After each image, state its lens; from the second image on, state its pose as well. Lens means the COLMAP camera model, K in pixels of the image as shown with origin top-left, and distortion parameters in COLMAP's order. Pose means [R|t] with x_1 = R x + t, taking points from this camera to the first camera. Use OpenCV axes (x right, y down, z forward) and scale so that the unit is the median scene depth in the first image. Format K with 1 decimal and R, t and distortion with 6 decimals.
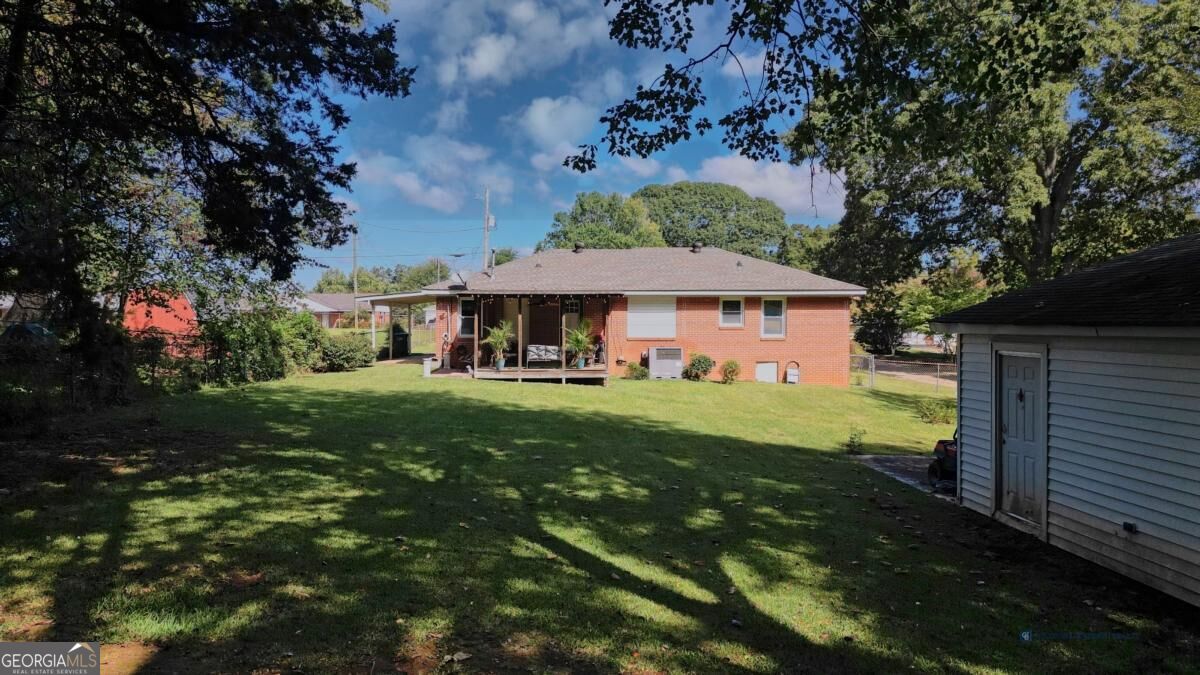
lens RADIAL K [[859.6, 0, 608.9], [0, 859.6, 345.9], [0, 0, 1]] dist [0.047135, -0.037921]
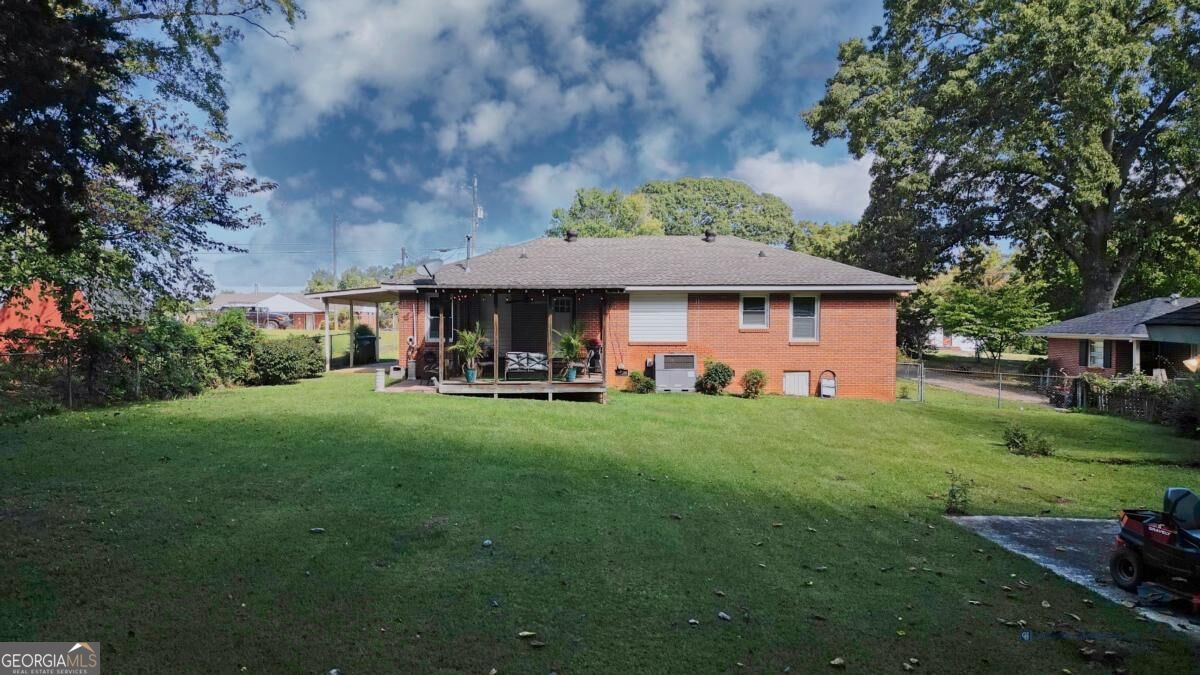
lens RADIAL K [[859.6, 0, 591.4], [0, 859.6, 332.0], [0, 0, 1]] dist [0.047135, -0.037921]
pose [[0.999772, 0.000227, -0.021364, 0.002700], [-0.000583, 0.999861, -0.016662, -0.005136], [0.021357, 0.016671, 0.999633, 0.159209]]
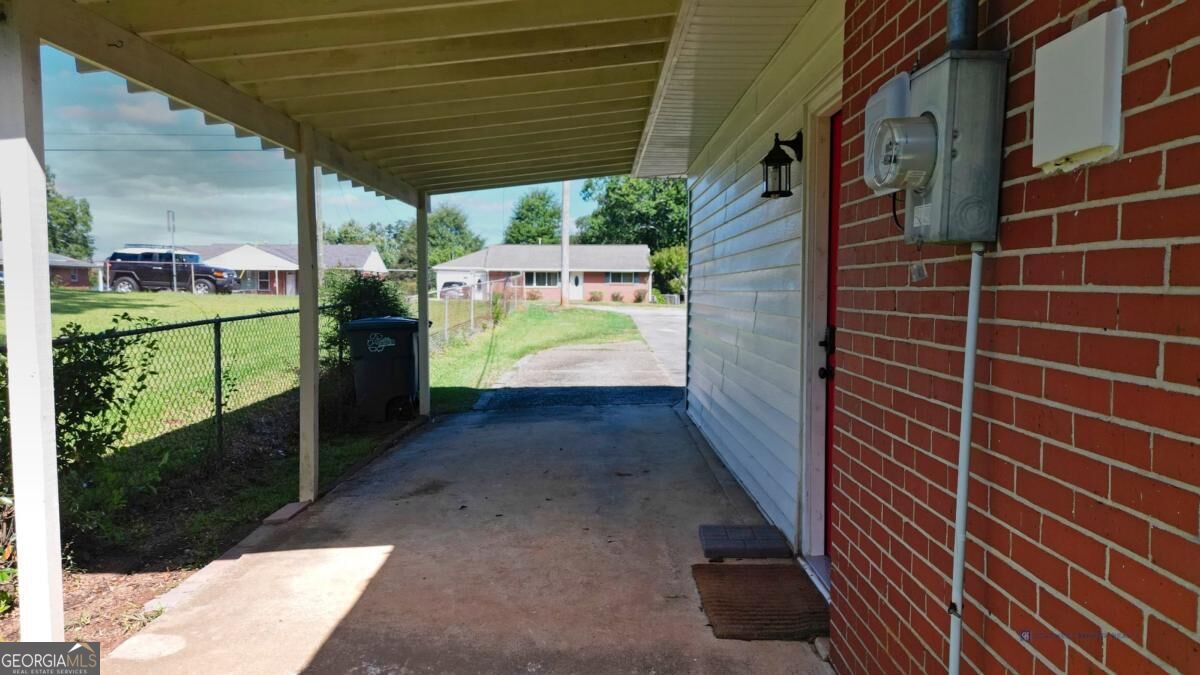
lens RADIAL K [[859.6, 0, 598.4], [0, 859.6, 345.4], [0, 0, 1]] dist [0.047135, -0.037921]
pose [[0.999877, 0.001959, -0.015545, -0.214408], [-0.001350, 0.999234, 0.039119, -0.019266], [0.015610, -0.039094, 0.999114, 0.911853]]
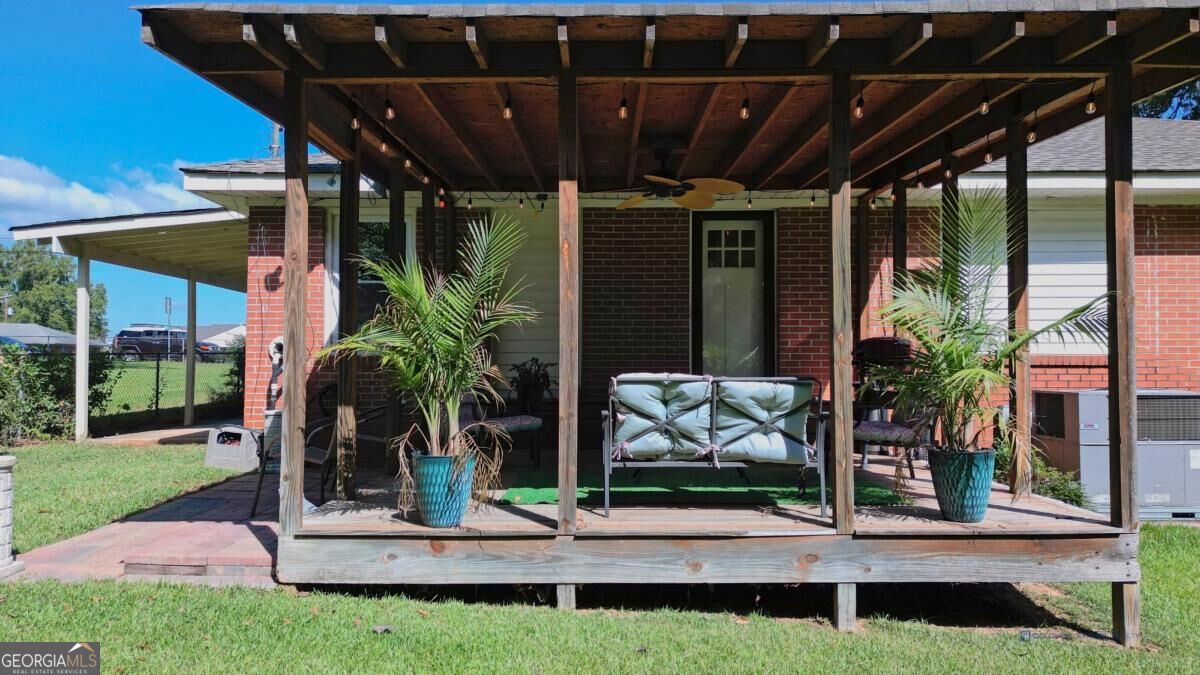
lens RADIAL K [[859.6, 0, 596.2], [0, 859.6, 333.6], [0, 0, 1]] dist [0.047135, -0.037921]
pose [[0.999651, -0.002777, -0.026268, -0.076580], [0.001015, 0.997761, -0.066875, 0.002151], [0.026395, 0.066825, 0.997415, 0.685101]]
